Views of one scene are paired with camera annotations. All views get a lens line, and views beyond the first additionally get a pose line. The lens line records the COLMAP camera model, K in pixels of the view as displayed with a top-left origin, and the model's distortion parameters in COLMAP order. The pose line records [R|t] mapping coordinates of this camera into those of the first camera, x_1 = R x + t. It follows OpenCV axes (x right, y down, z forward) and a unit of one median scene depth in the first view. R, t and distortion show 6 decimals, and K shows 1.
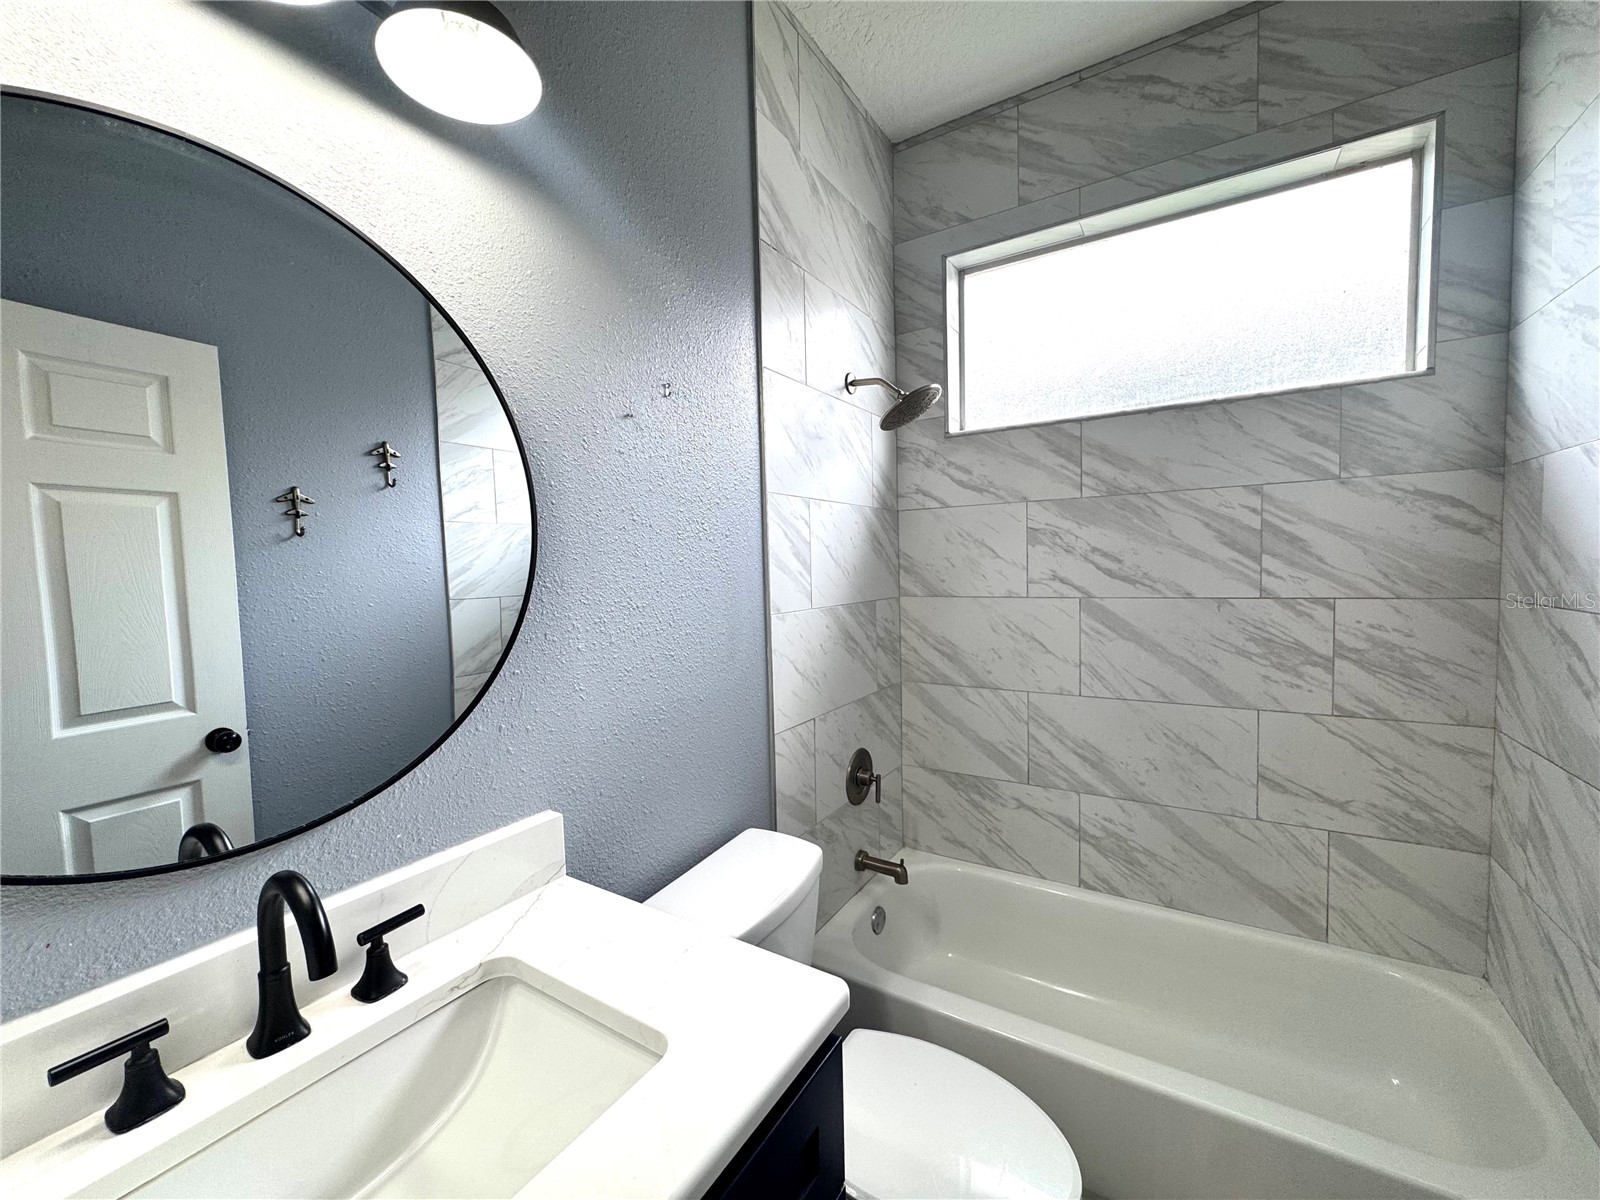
lens RADIAL K [[638.6, 0, 795.4], [0, 638.6, 601.9], [0, 0, 1]] dist [-0.006520, 0.001825]
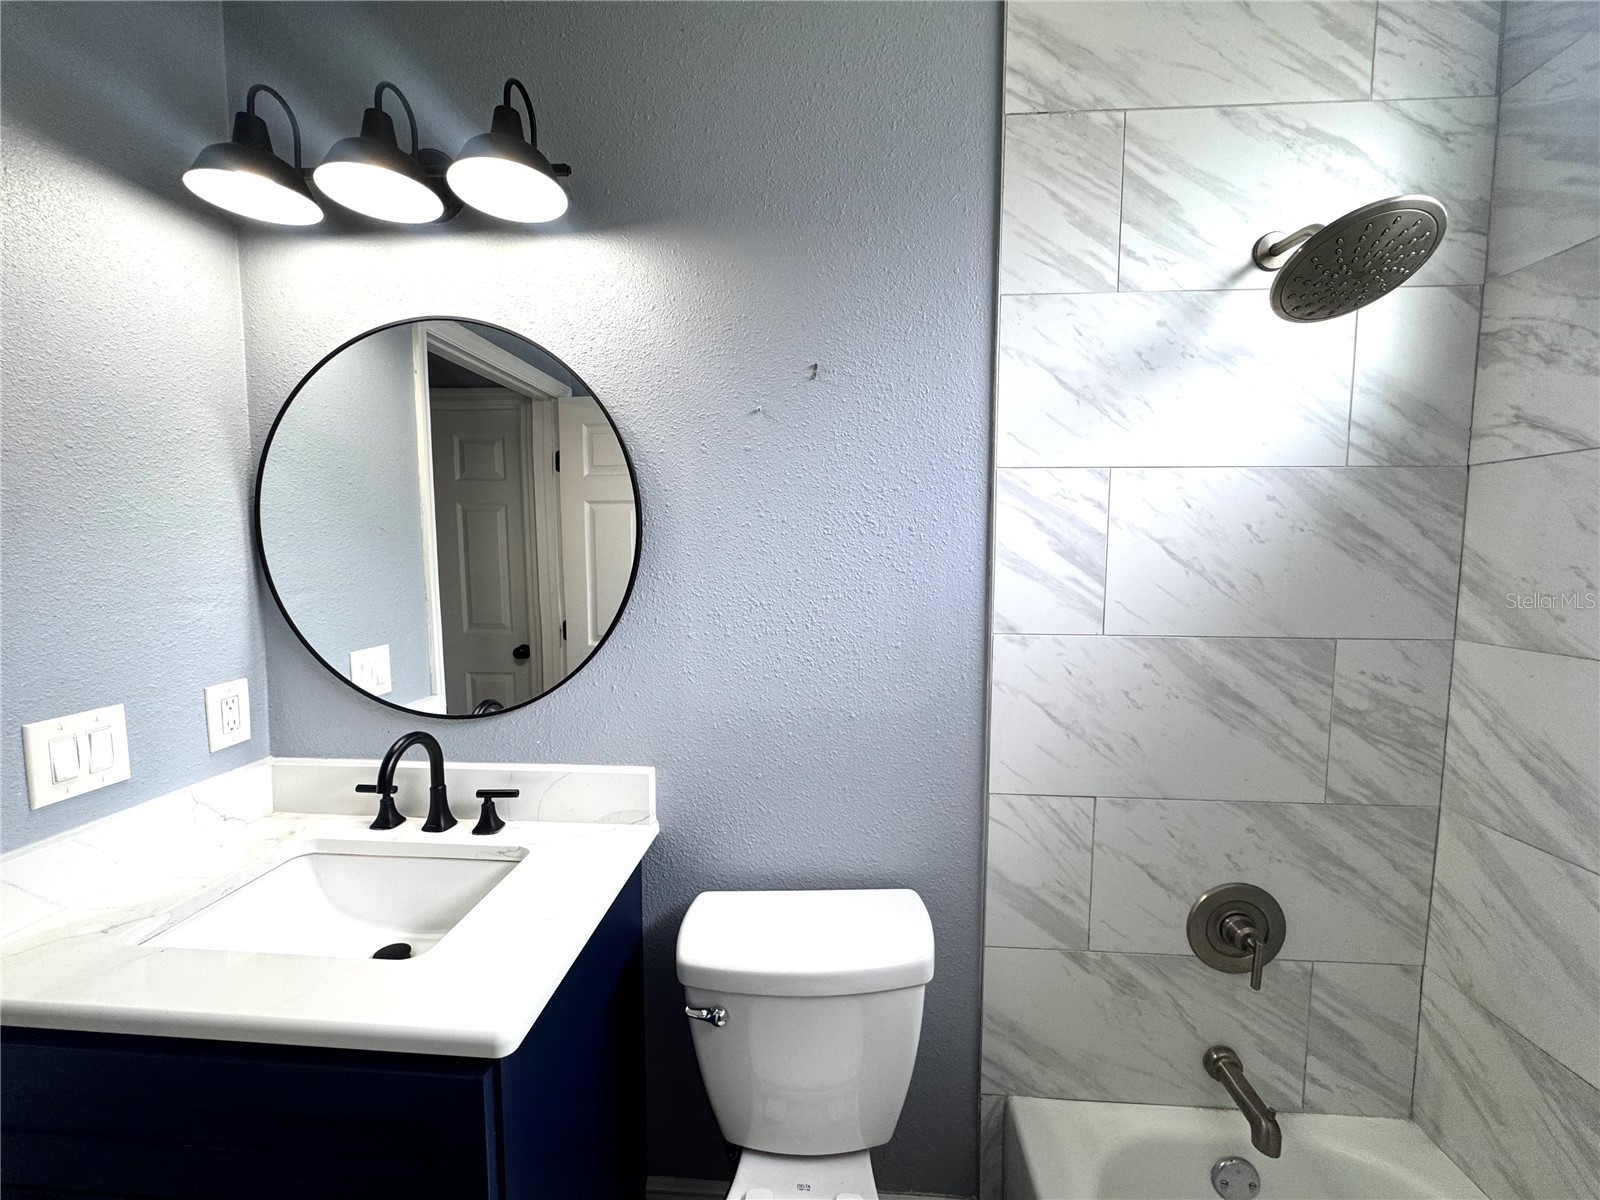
lens RADIAL K [[638.6, 0, 793.7], [0, 638.6, 594.4], [0, 0, 1]] dist [-0.006520, 0.001825]
pose [[0.472973, 0.097339, -0.875684, 0.453581], [-0.066508, 0.994987, 0.074678, -0.059644], [0.878563, 0.022920, 0.477076, 0.403940]]
